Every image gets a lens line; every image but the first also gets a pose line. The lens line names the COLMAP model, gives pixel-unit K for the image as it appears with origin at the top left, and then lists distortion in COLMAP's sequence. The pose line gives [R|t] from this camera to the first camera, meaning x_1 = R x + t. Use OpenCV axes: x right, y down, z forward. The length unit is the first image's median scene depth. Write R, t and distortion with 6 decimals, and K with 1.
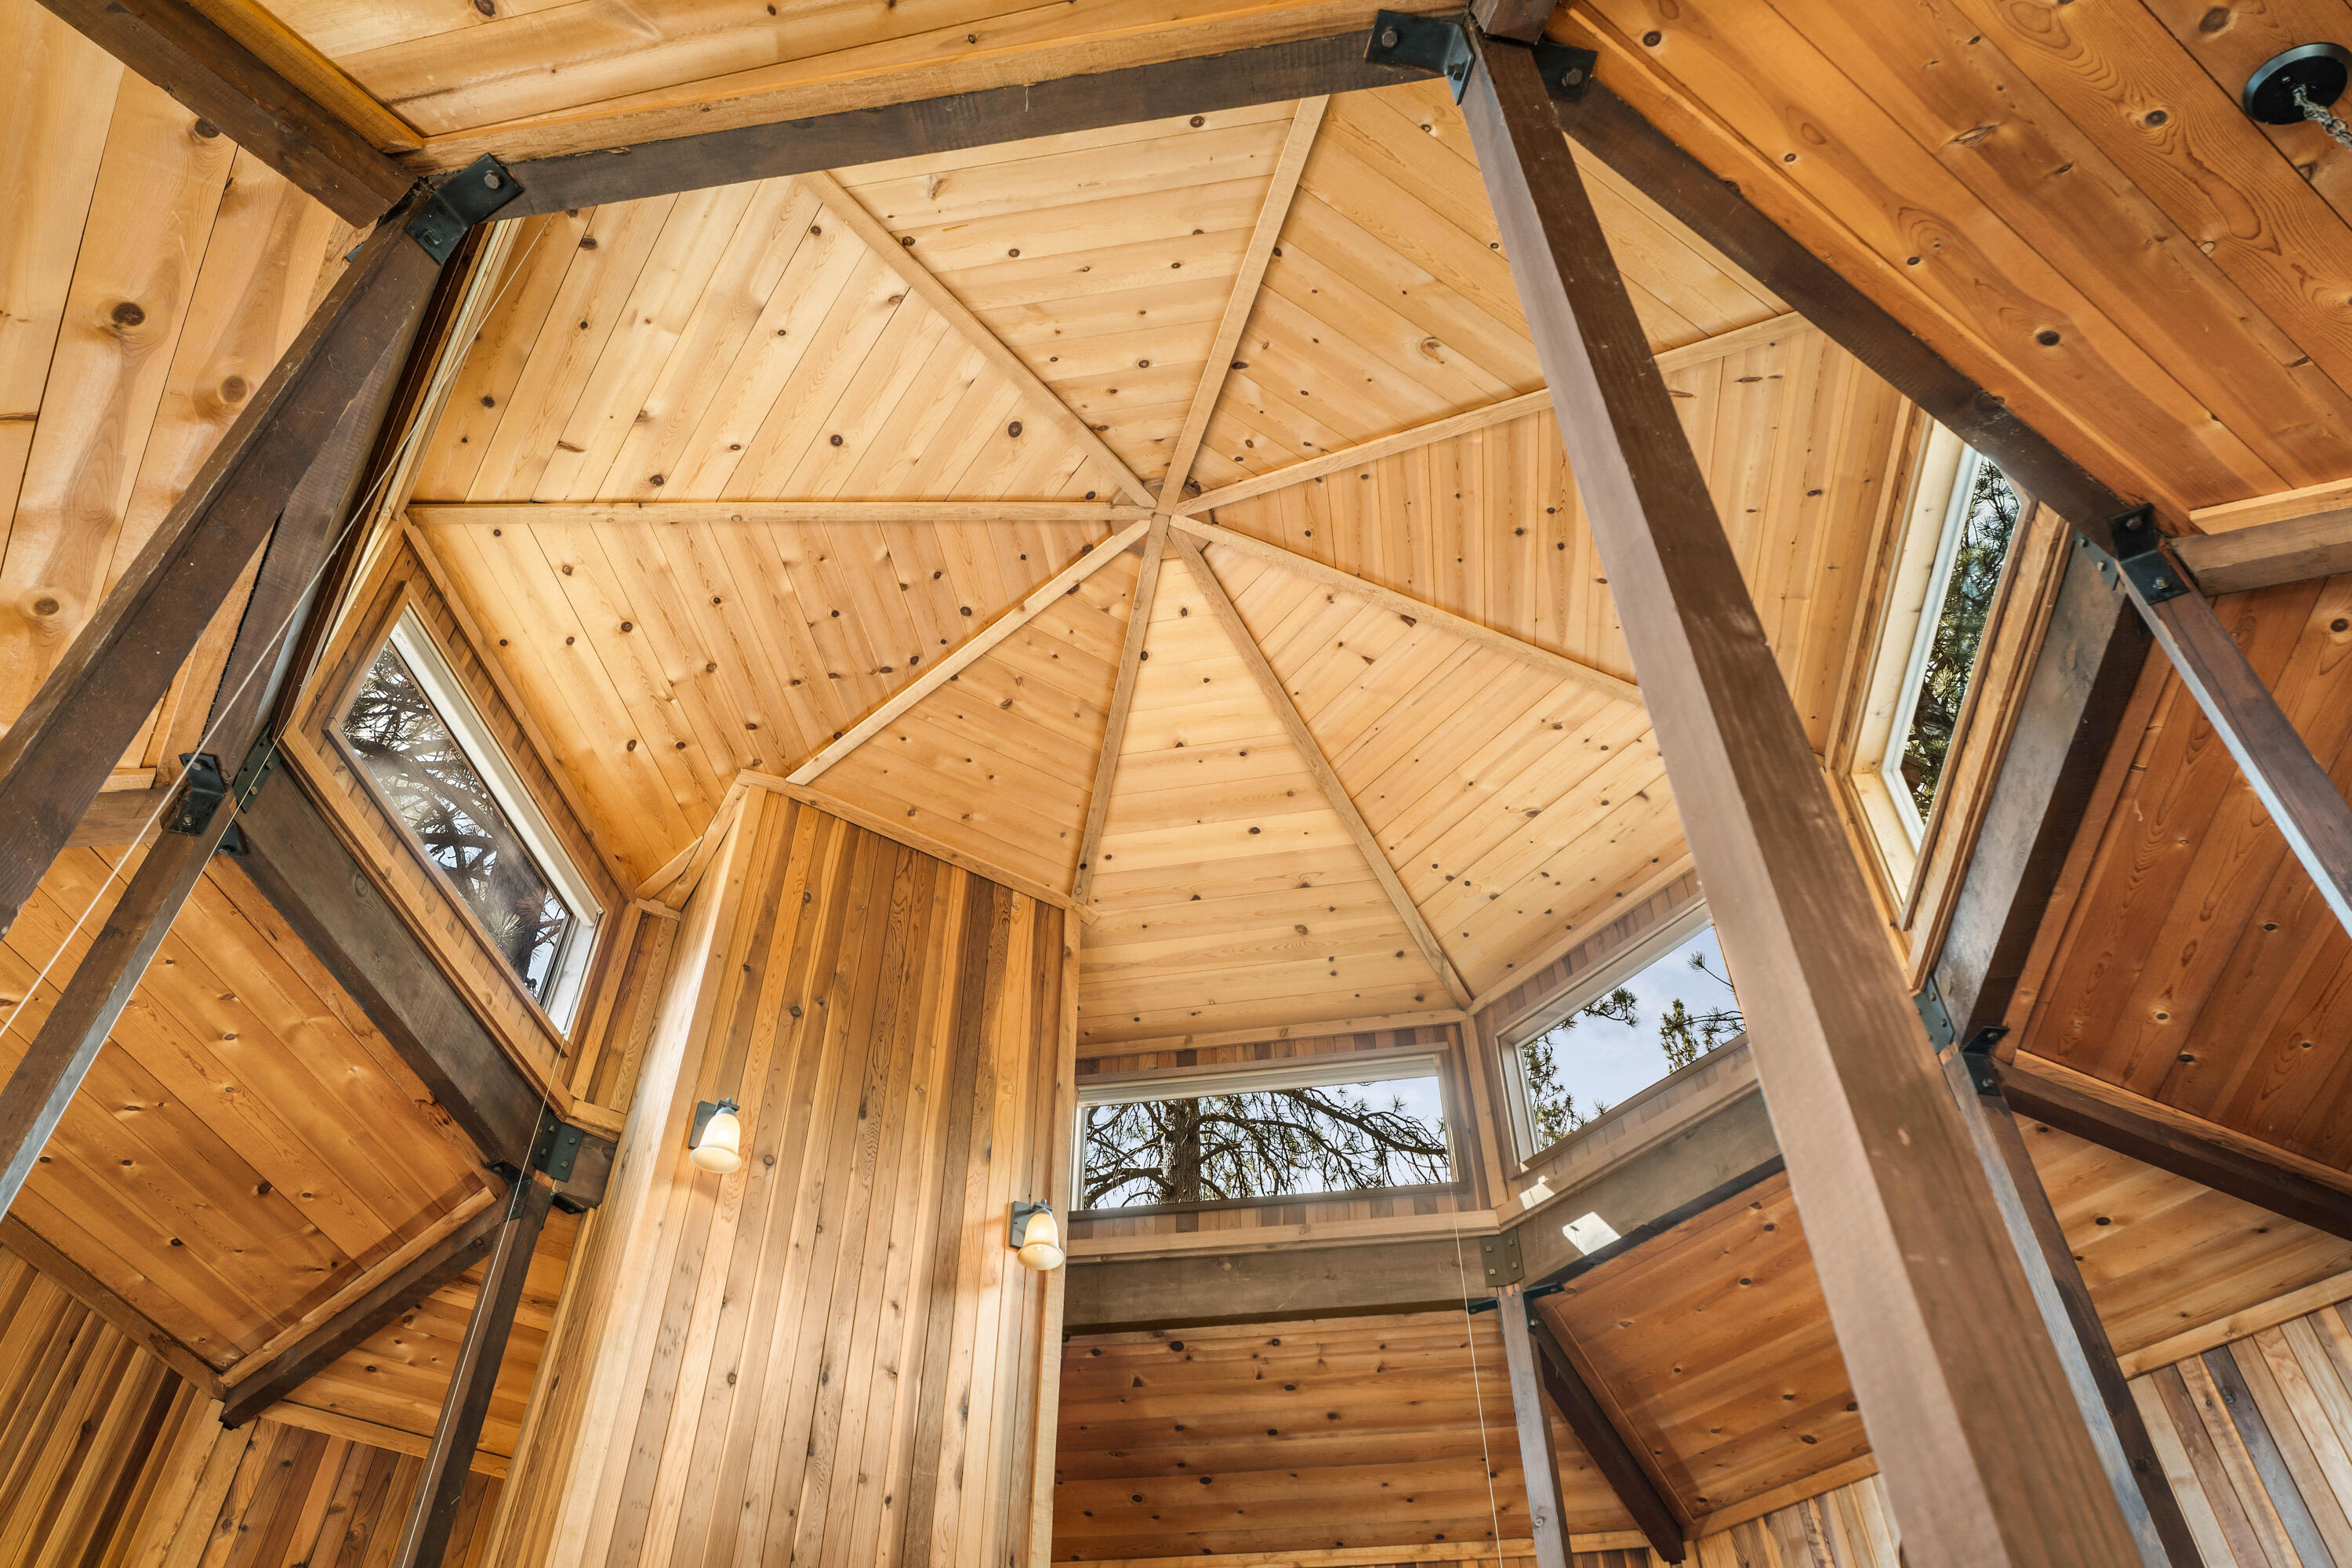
lens RADIAL K [[1584.0, 0, 1176.0], [0, 1584.0, 784.0], [0, 0, 1]] dist [0.002538, 0.000178]
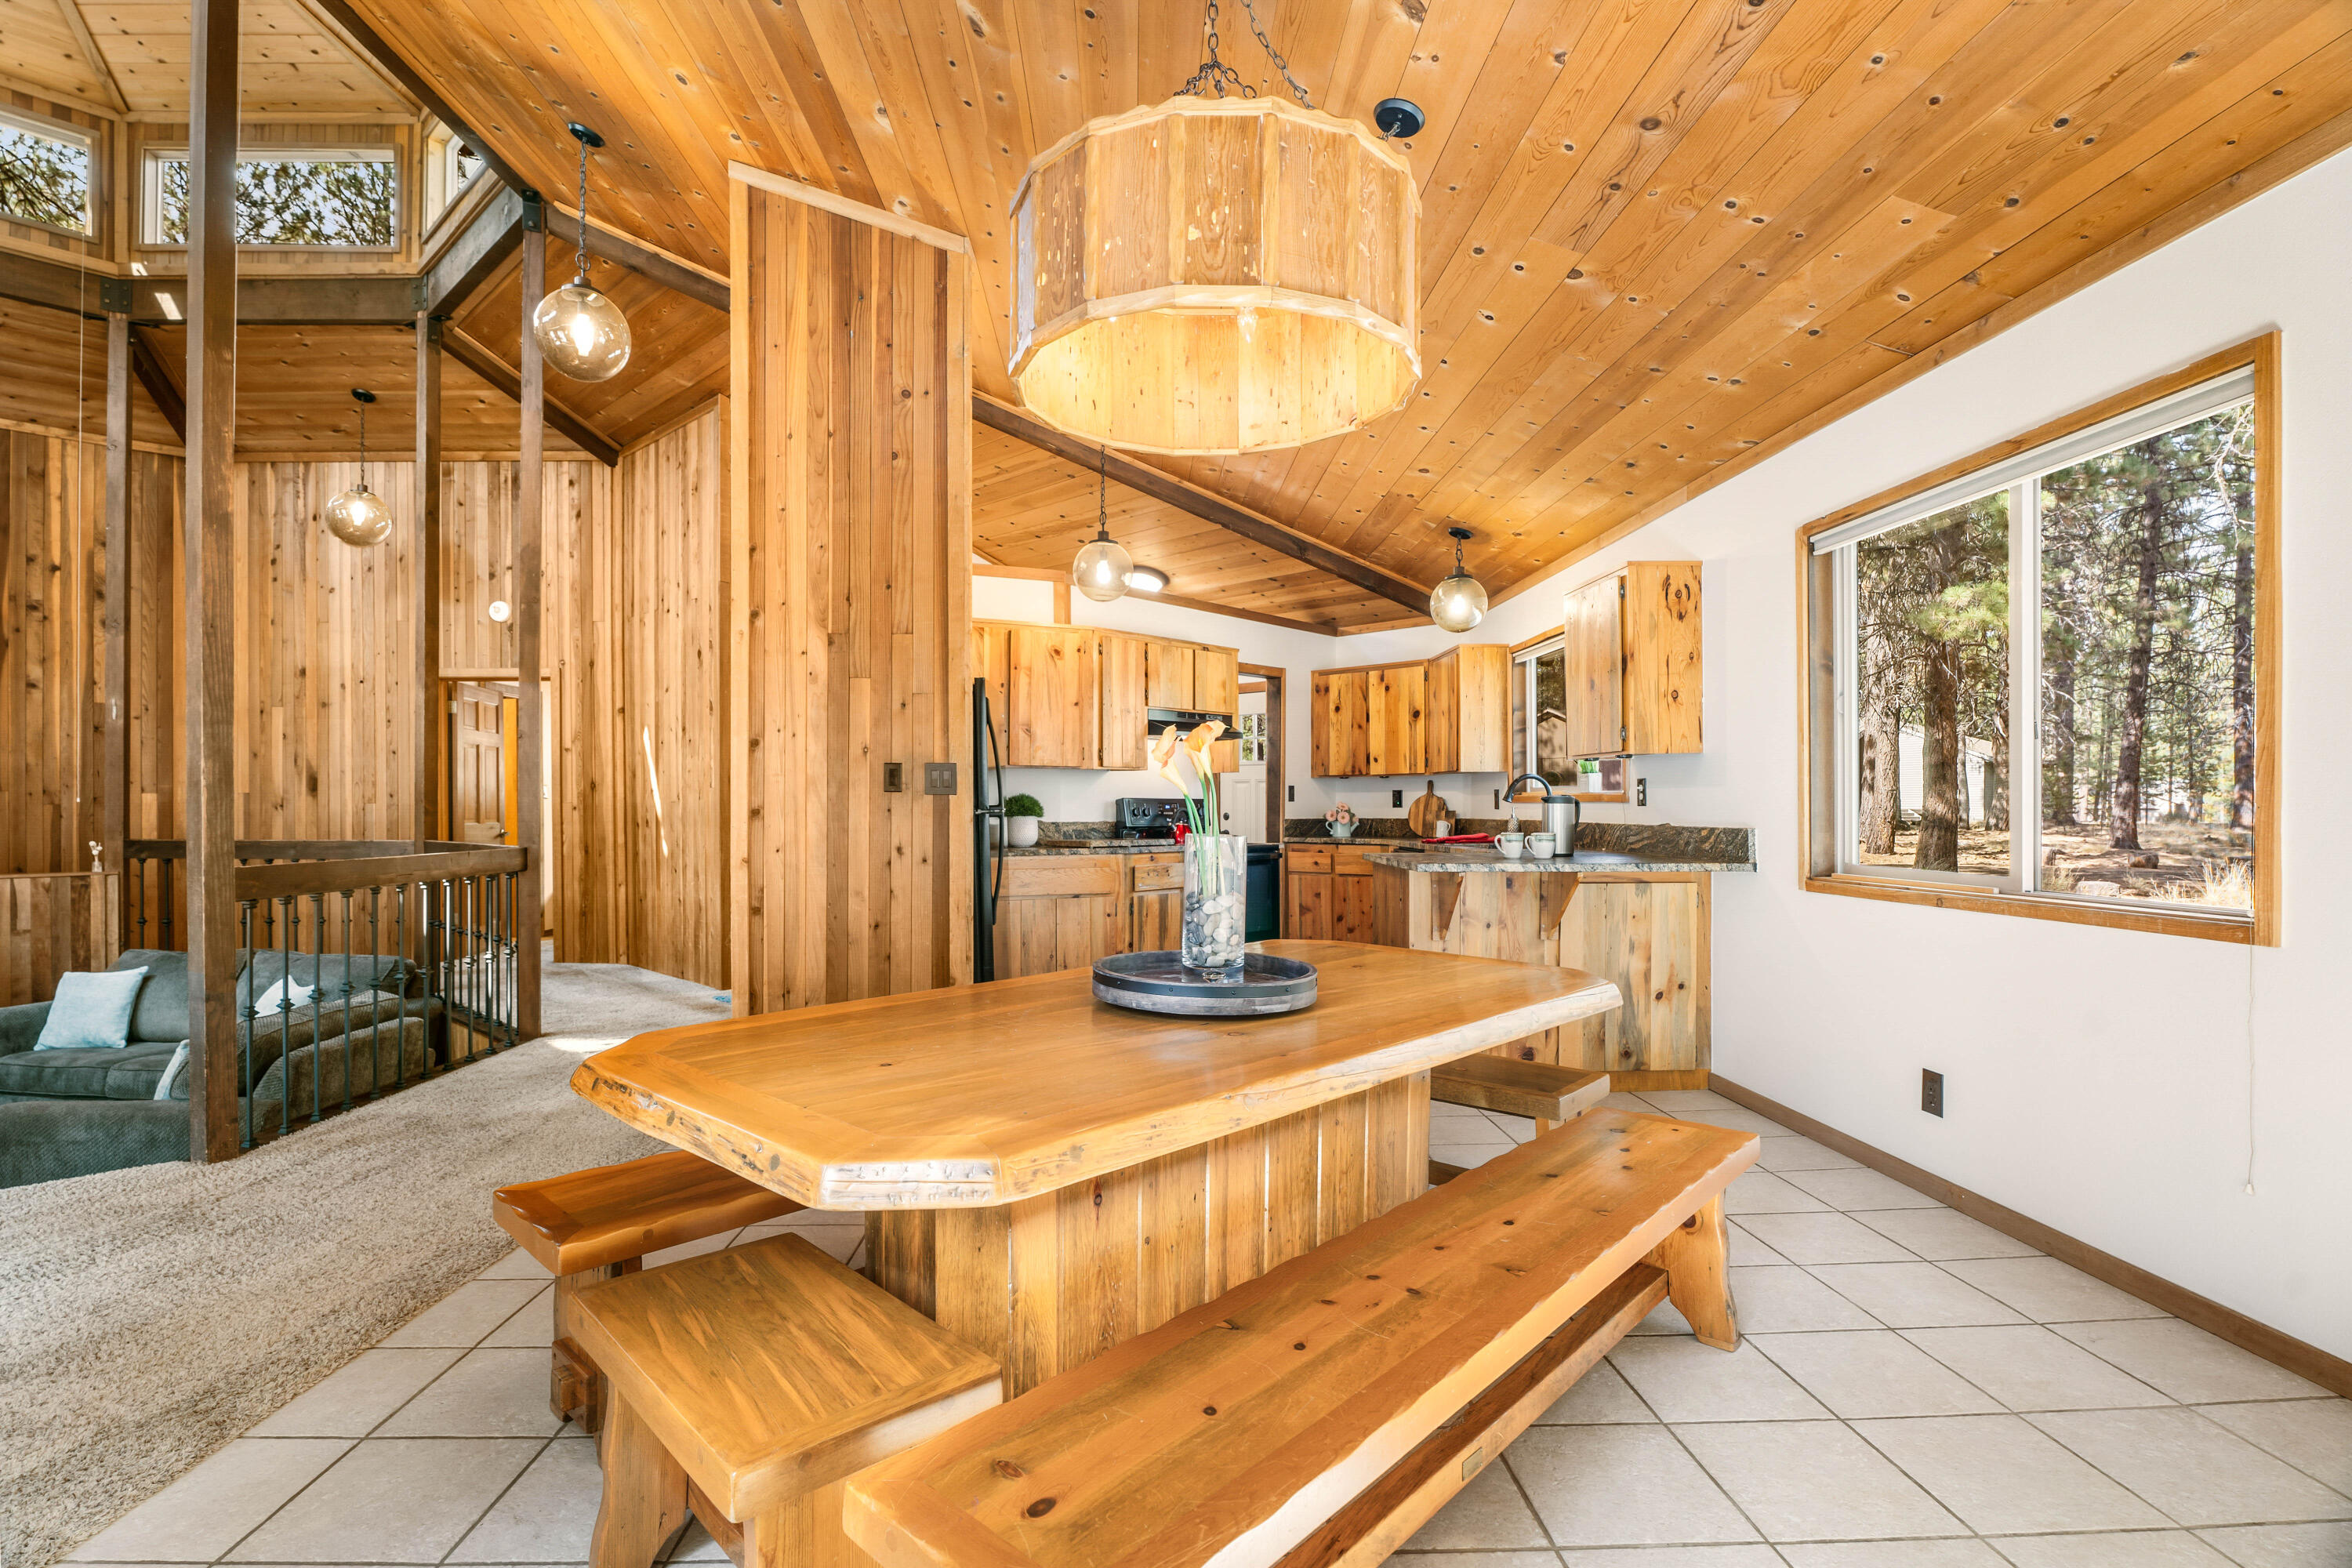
lens RADIAL K [[1097.9, 0, 1105.5], [0, 1097.9, 813.8], [0, 0, 1]] dist [-0.001802, -0.000654]
pose [[0.585767, 0.011390, 0.810400, -0.049833], [-0.572104, 0.714069, 0.403488, -0.167023], [-0.574085, -0.699983, 0.424794, -0.207952]]
